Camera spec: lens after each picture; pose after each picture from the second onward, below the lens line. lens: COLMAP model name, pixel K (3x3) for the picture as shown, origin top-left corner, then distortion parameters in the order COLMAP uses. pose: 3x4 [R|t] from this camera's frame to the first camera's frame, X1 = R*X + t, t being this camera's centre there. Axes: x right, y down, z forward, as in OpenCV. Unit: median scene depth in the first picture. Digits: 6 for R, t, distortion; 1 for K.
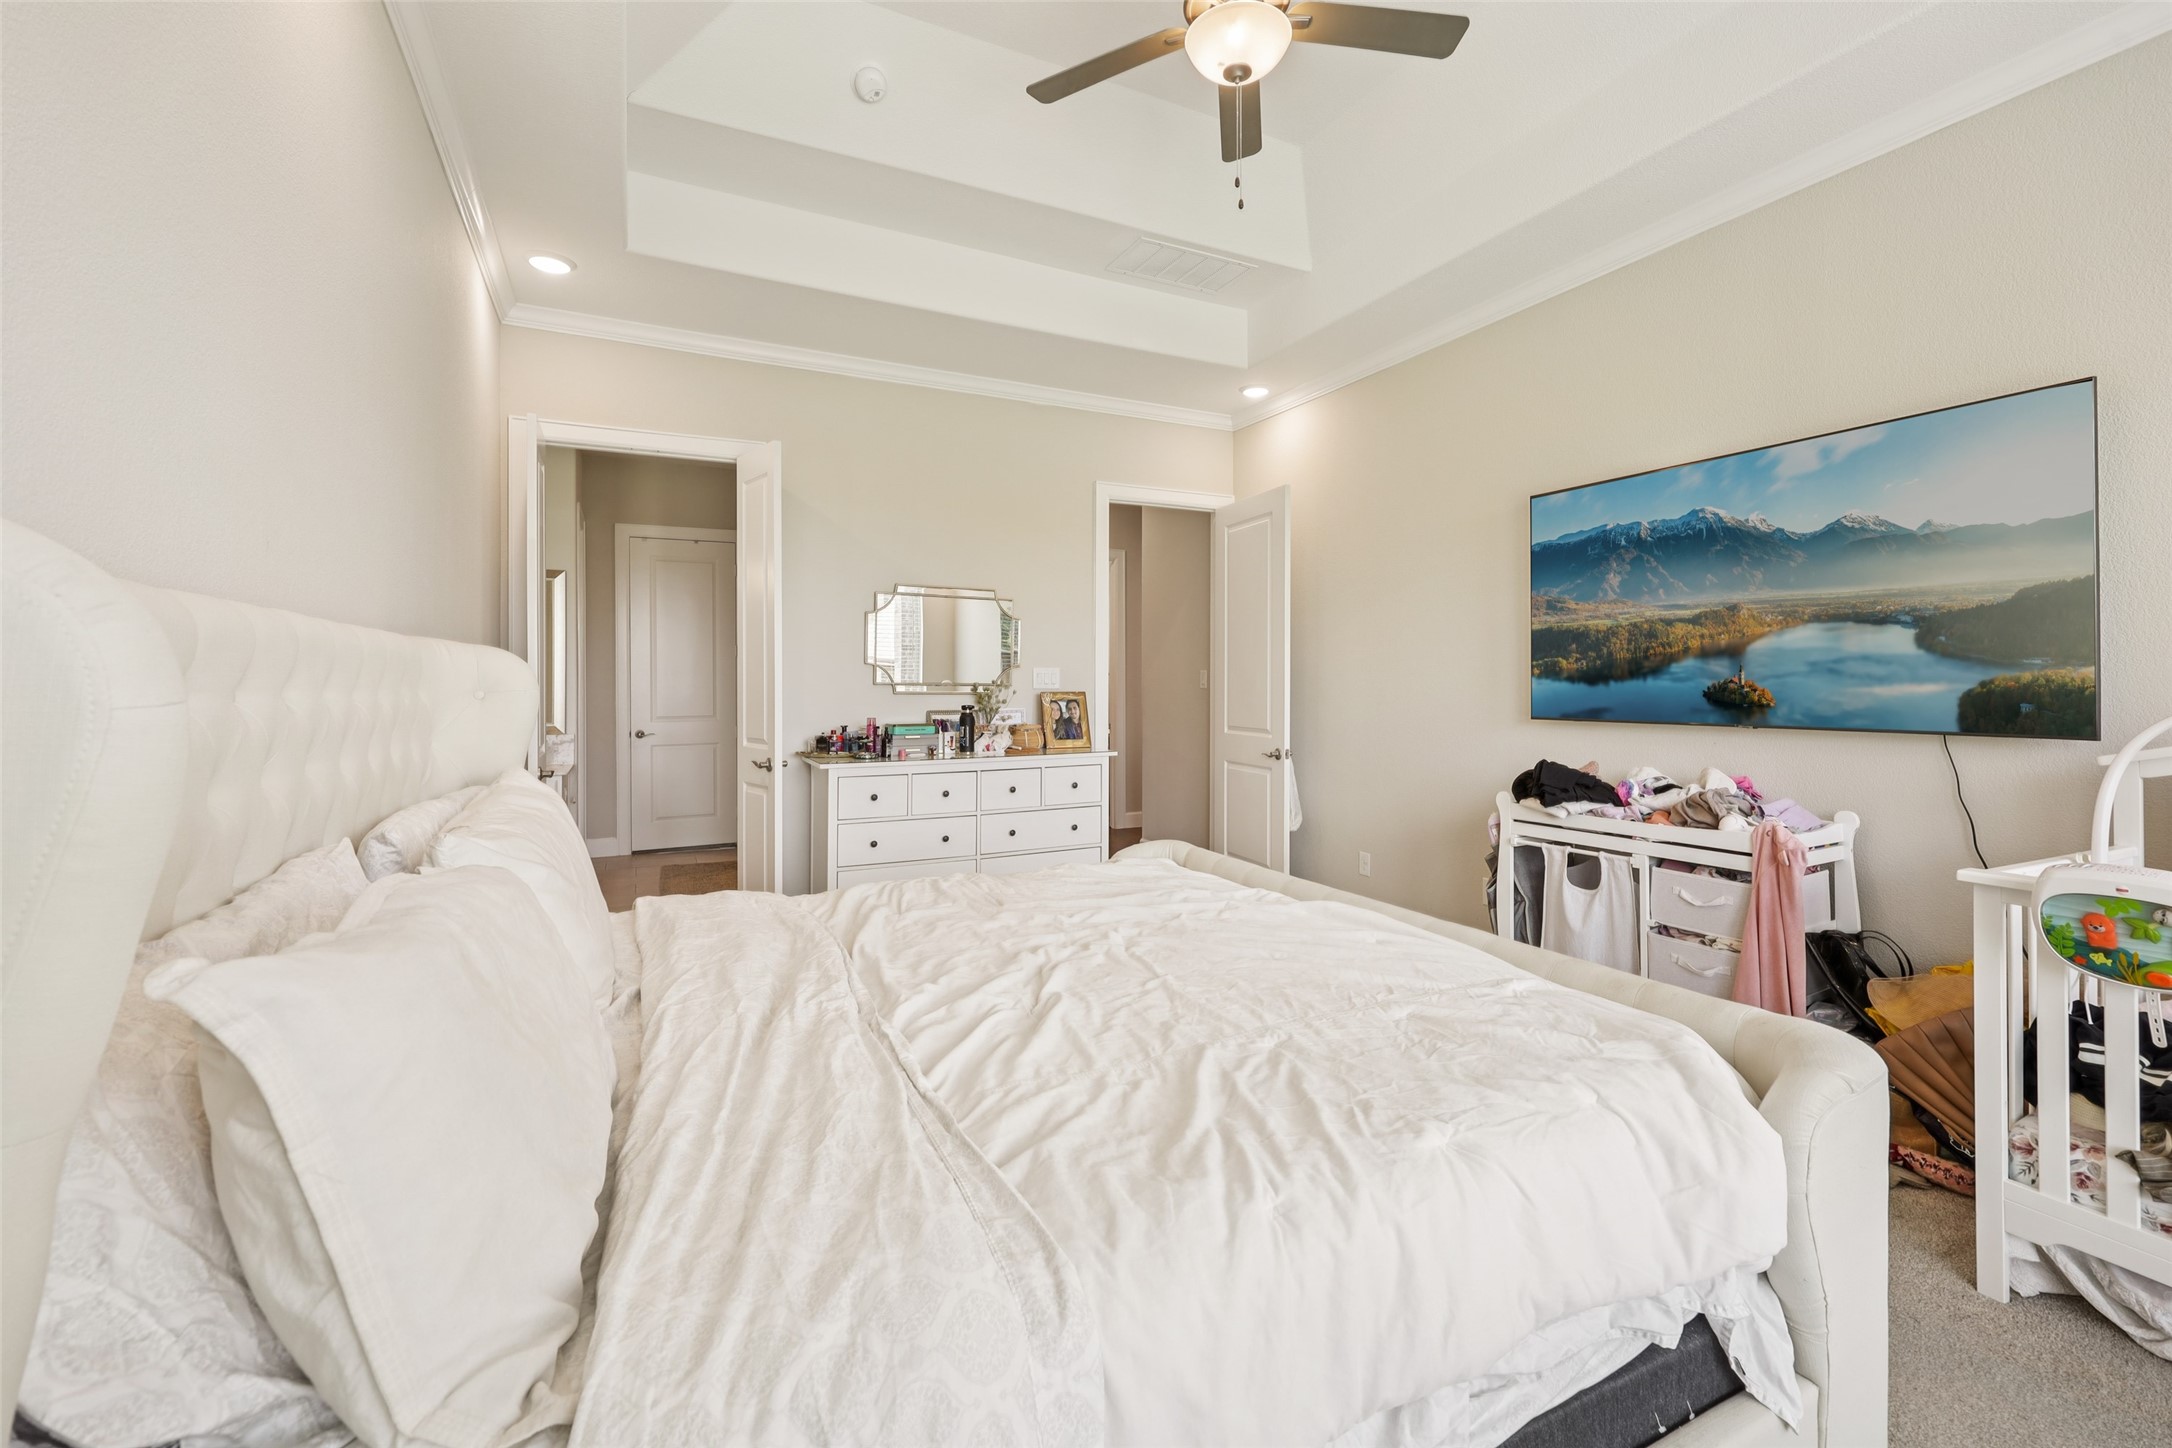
lens RADIAL K [[901.5, 0, 1084.4], [0, 901.5, 691.8], [0, 0, 1]] dist [0.001635, 0.000017]
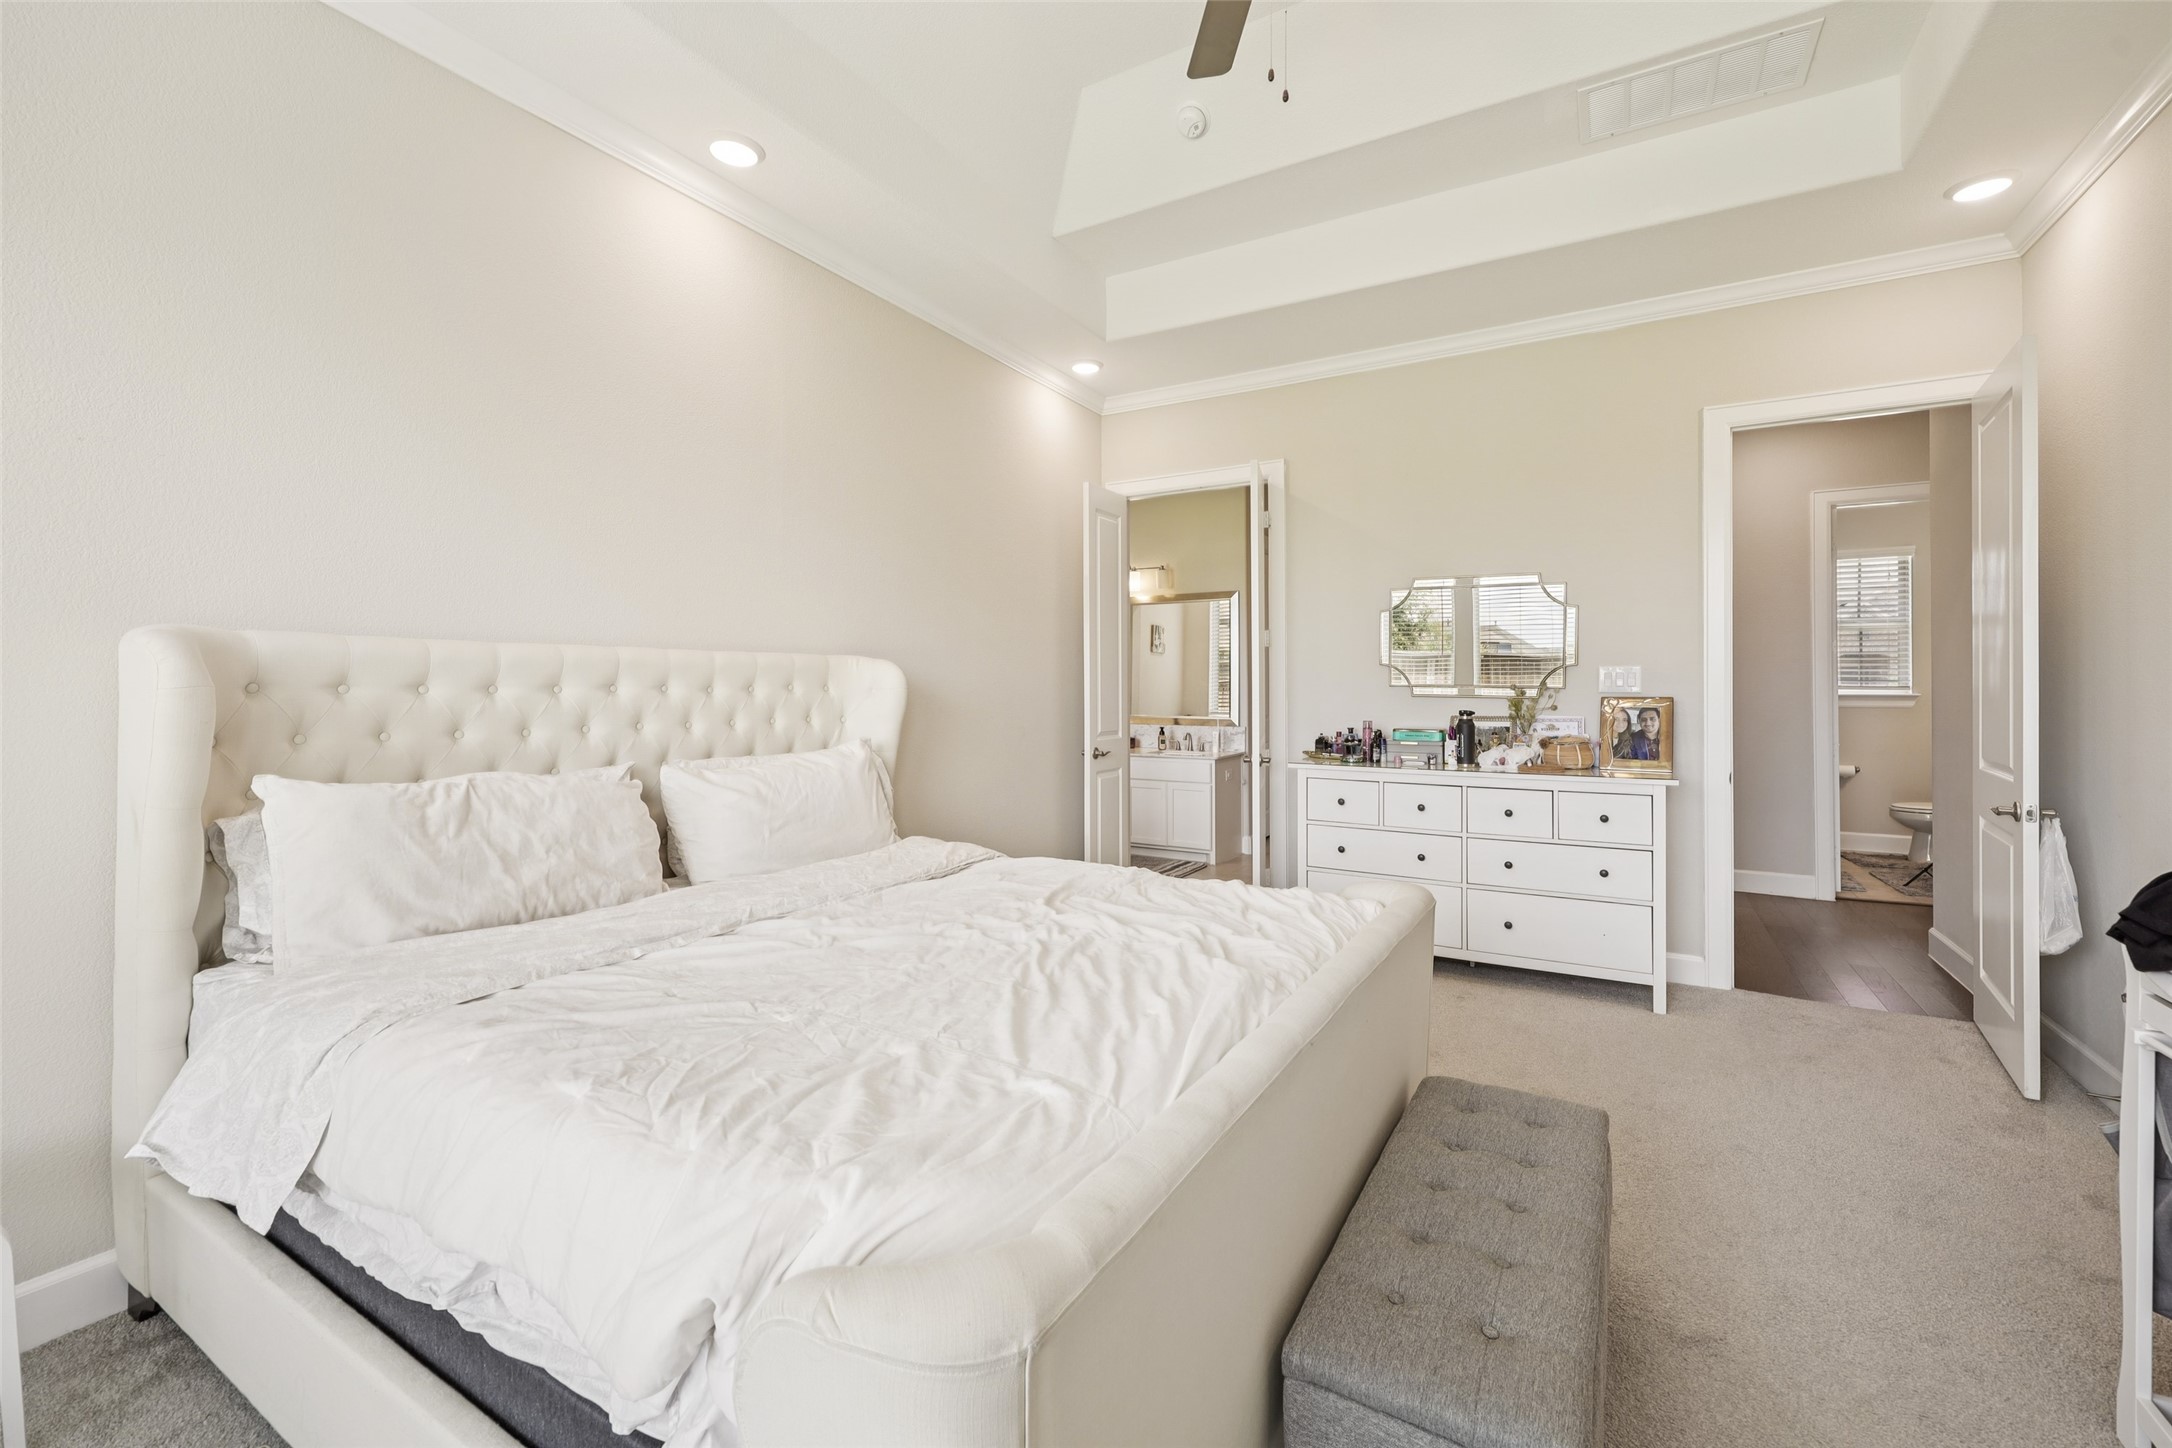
lens RADIAL K [[901.5, 0, 1084.4], [0, 901.5, 691.8], [0, 0, 1]] dist [0.001635, 0.000017]
pose [[0.541358, 0.008669, -0.840747, 0.384658], [-0.010378, 0.999940, 0.003627, -0.002354], [0.840728, 0.006762, 0.541415, 0.206648]]
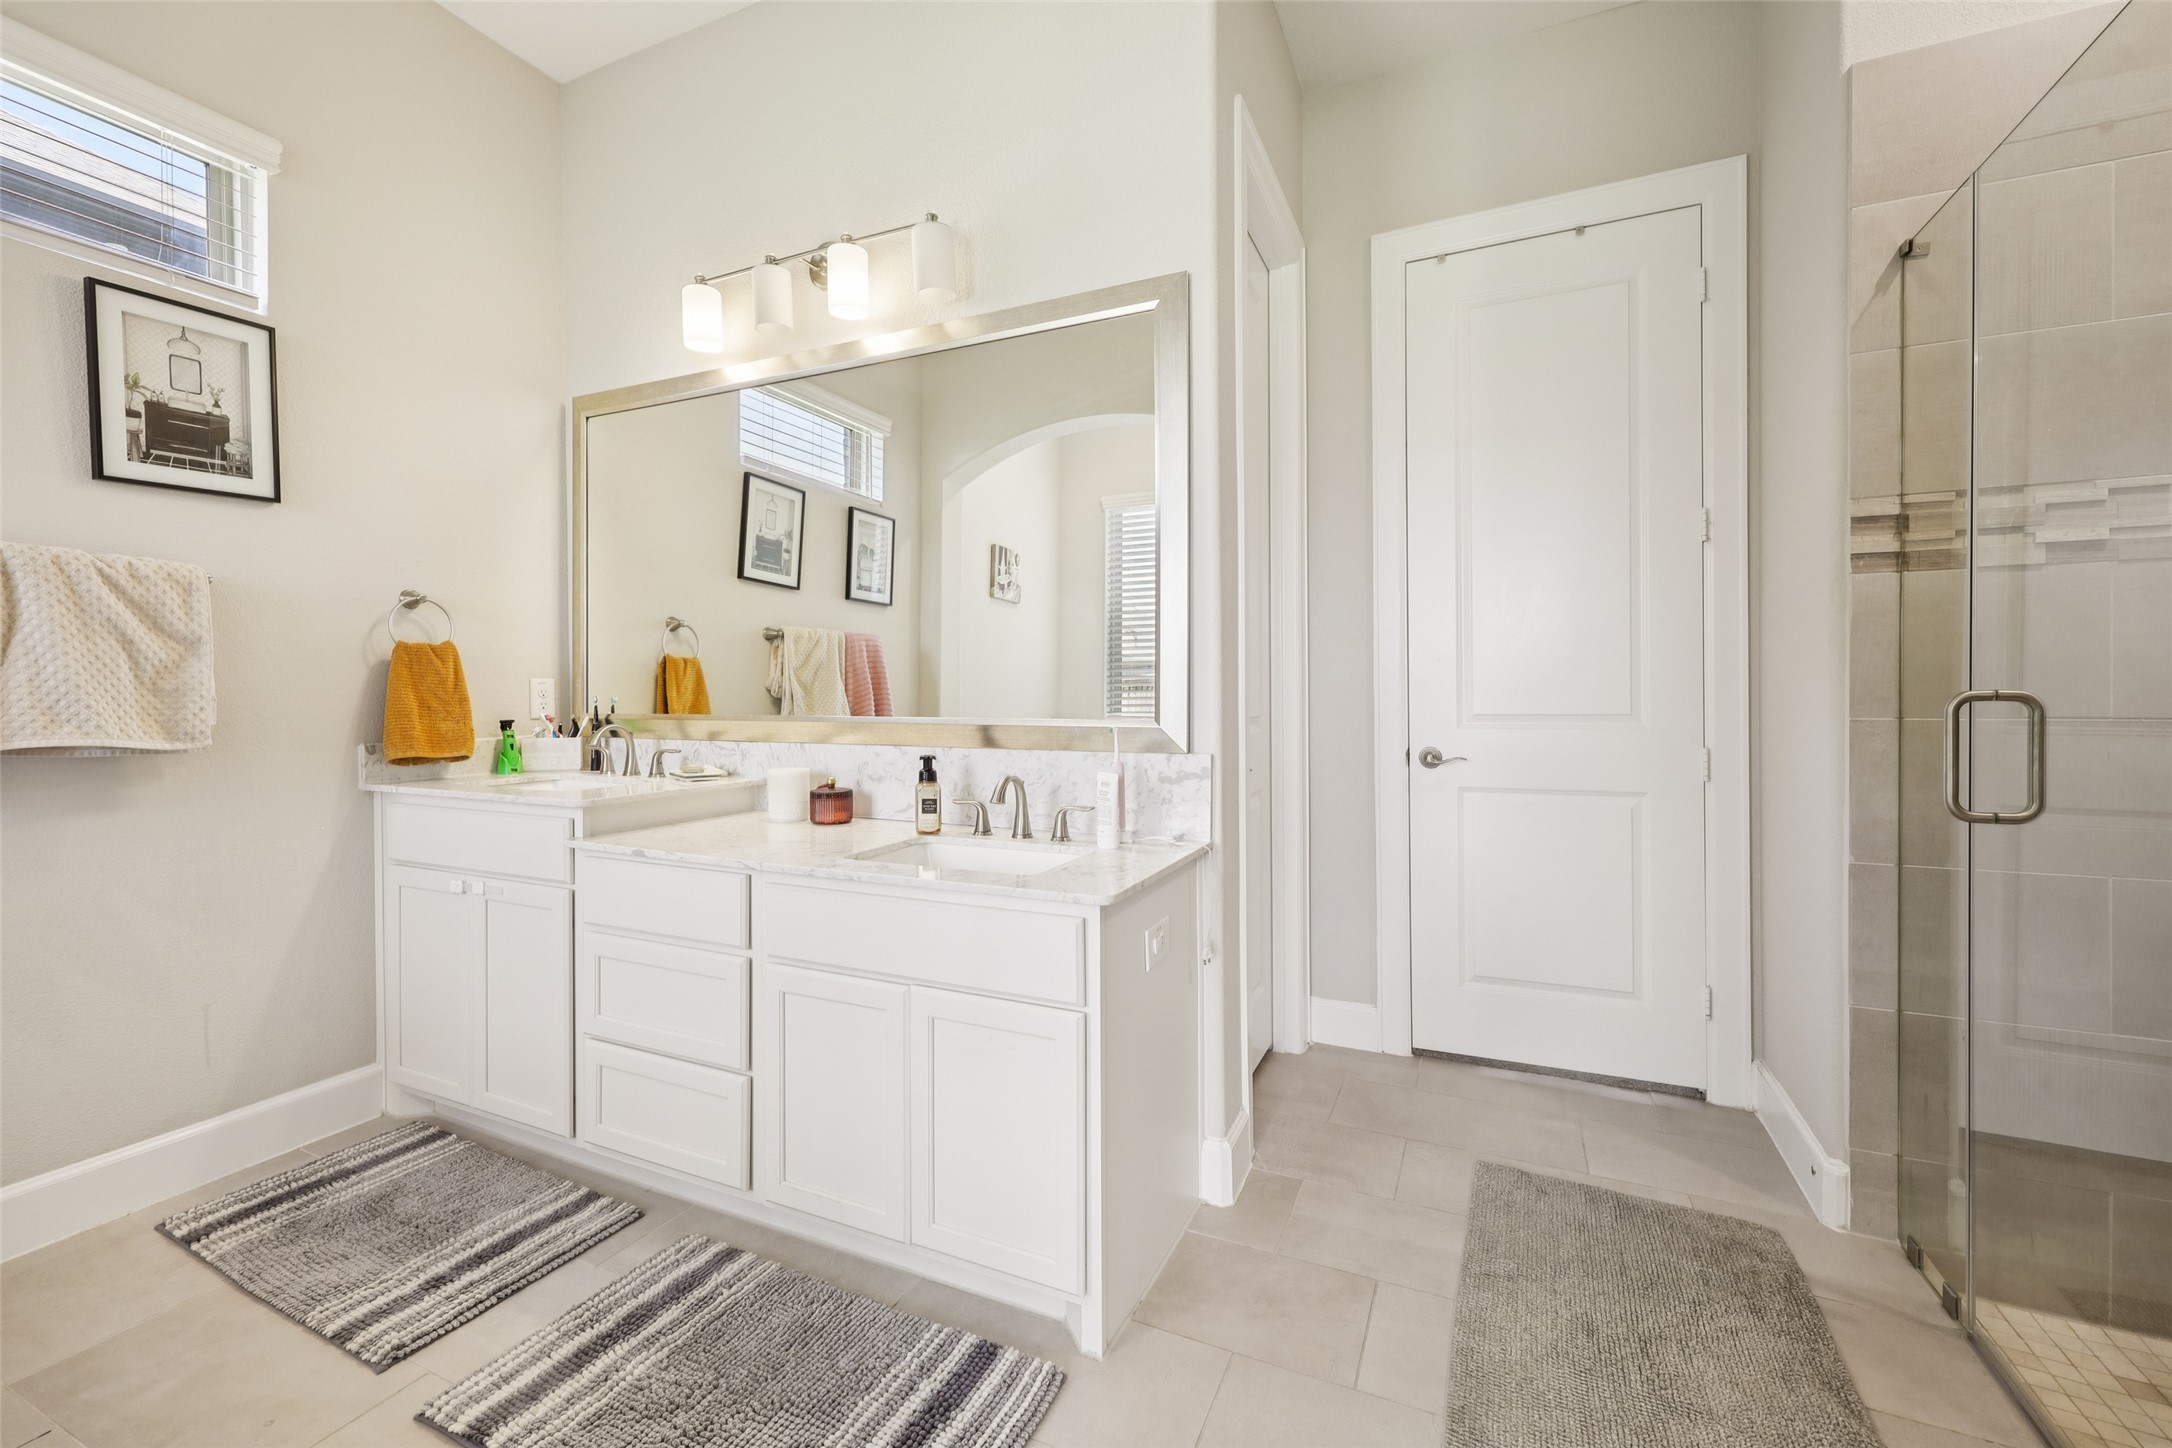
lens RADIAL K [[901.5, 0, 1084.4], [0, 901.5, 691.8], [0, 0, 1]] dist [0.001635, 0.000017]
pose [[0.625889, -0.001098, -0.779911, -0.391927], [-0.007217, 0.999948, -0.007200, 0.030747], [0.779879, 0.010135, 0.625849, 0.891754]]
